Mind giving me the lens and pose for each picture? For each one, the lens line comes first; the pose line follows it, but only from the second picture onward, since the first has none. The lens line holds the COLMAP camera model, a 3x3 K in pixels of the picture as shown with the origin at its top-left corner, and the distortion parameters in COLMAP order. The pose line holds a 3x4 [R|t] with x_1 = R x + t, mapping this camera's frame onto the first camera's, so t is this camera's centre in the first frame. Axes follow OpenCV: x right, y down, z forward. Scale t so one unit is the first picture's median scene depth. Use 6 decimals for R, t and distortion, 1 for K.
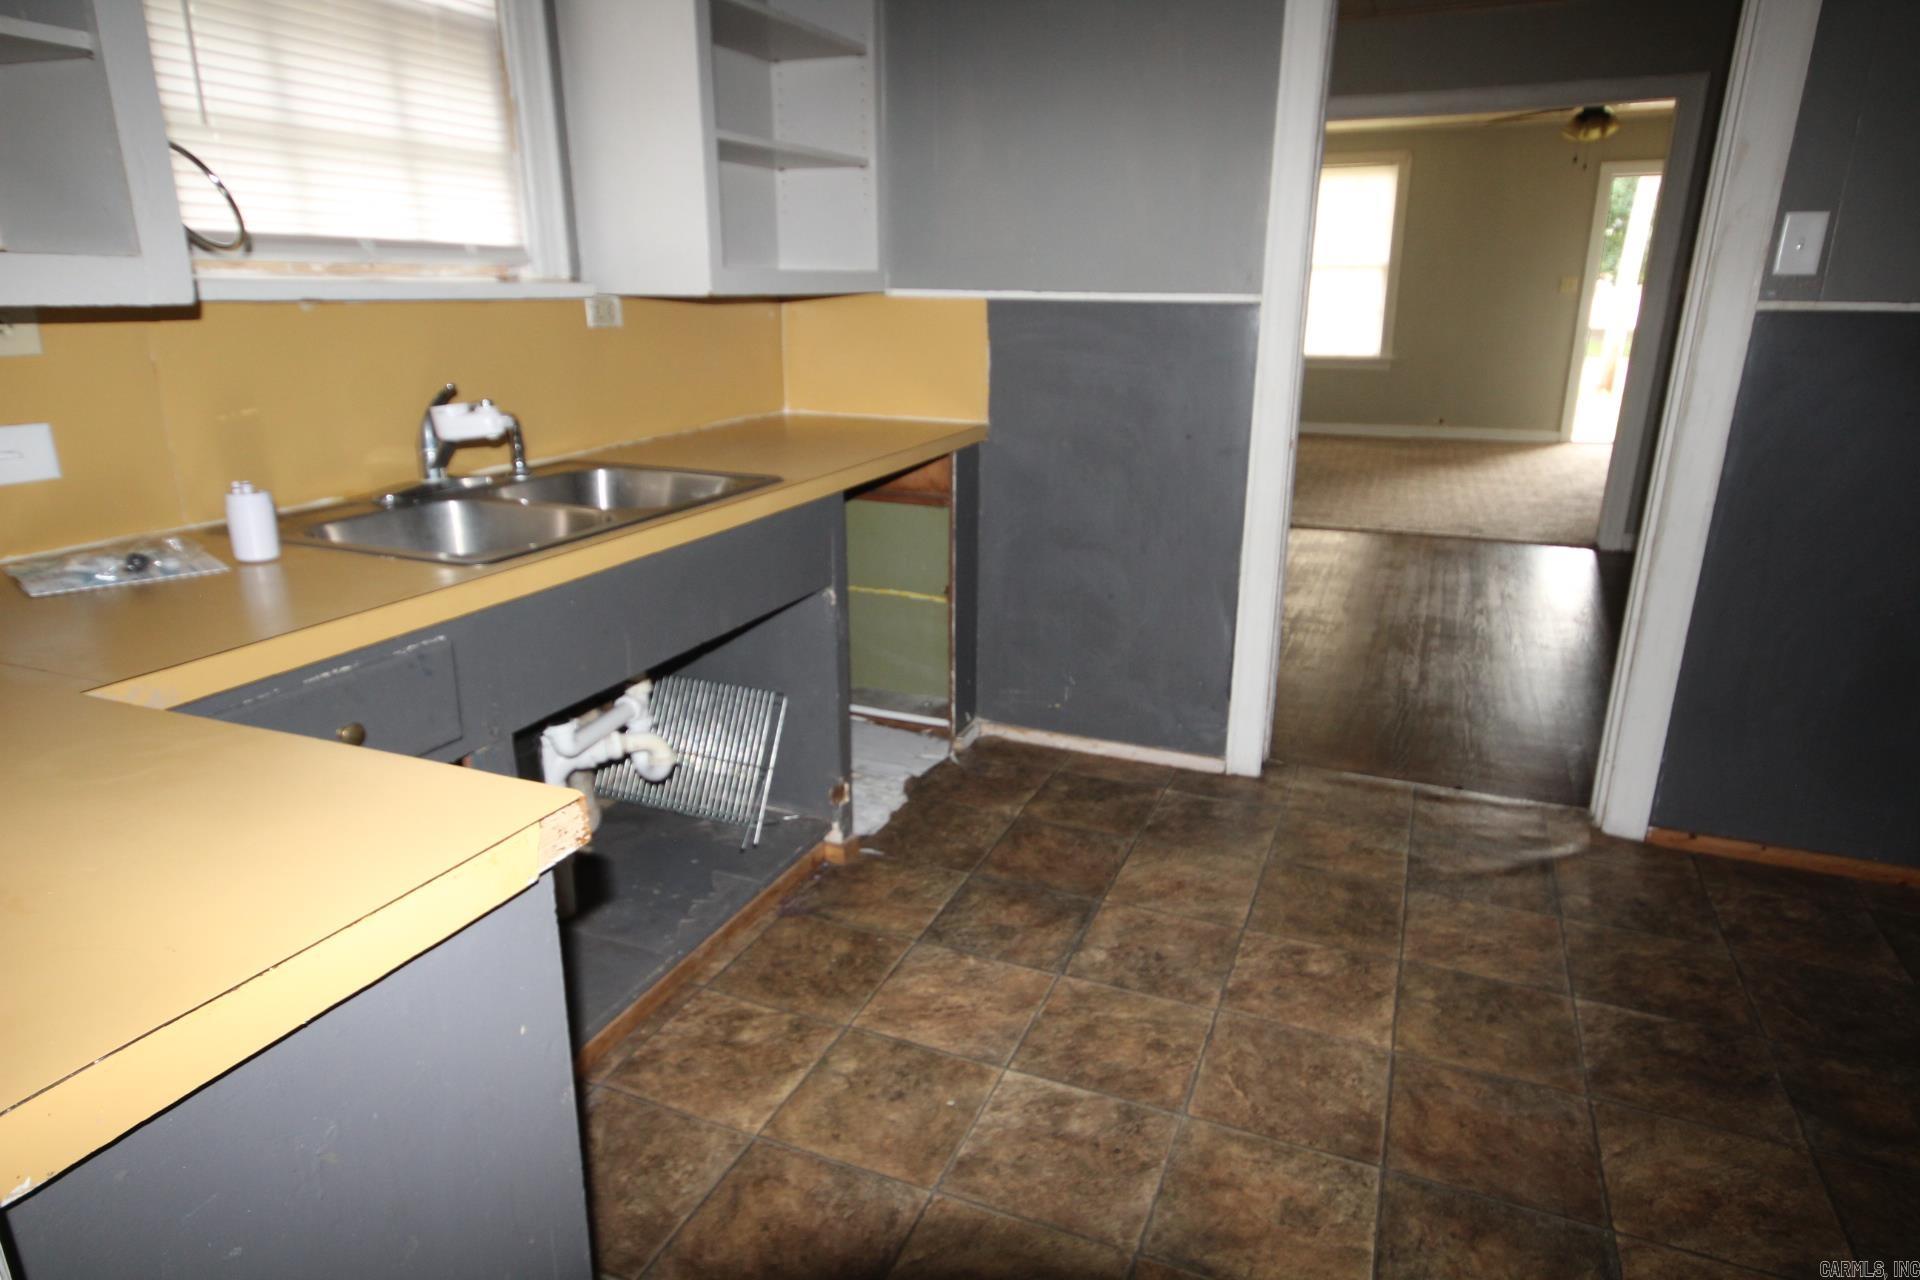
lens RADIAL K [[1128.7, 0, 954.3], [0, 1128.7, 645.6], [0, 0, 1]] dist [-0.000231, -0.000284]
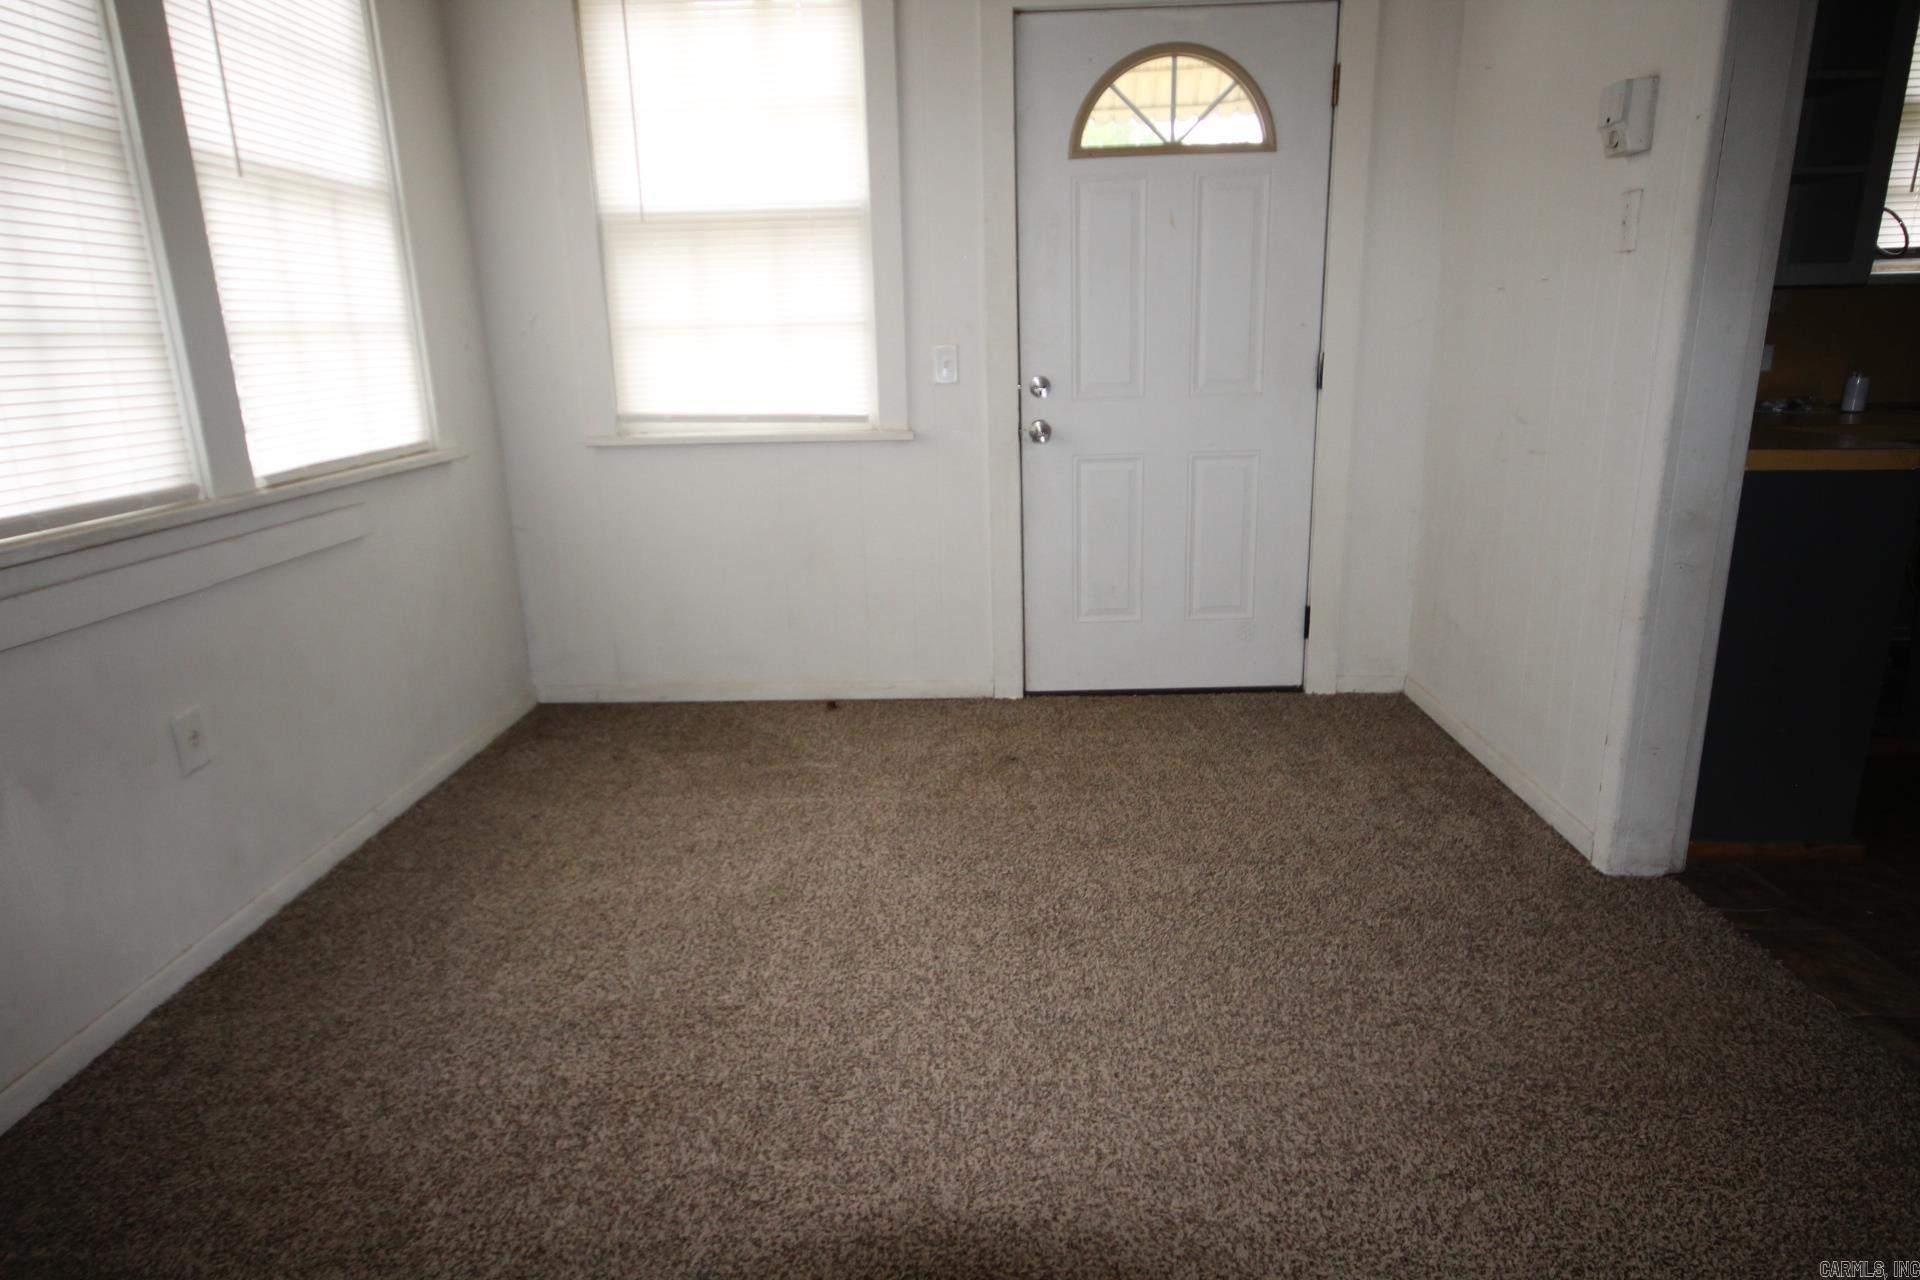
lens RADIAL K [[1128.7, 0, 954.1], [0, 1128.7, 635.5], [0, 0, 1]] dist [-0.000231, -0.000284]
pose [[0.356010, 0.230758, -0.905543, 0.781773], [-0.244565, 0.958265, 0.148044, 0.435254], [0.901912, 0.168759, 0.397587, -1.269098]]
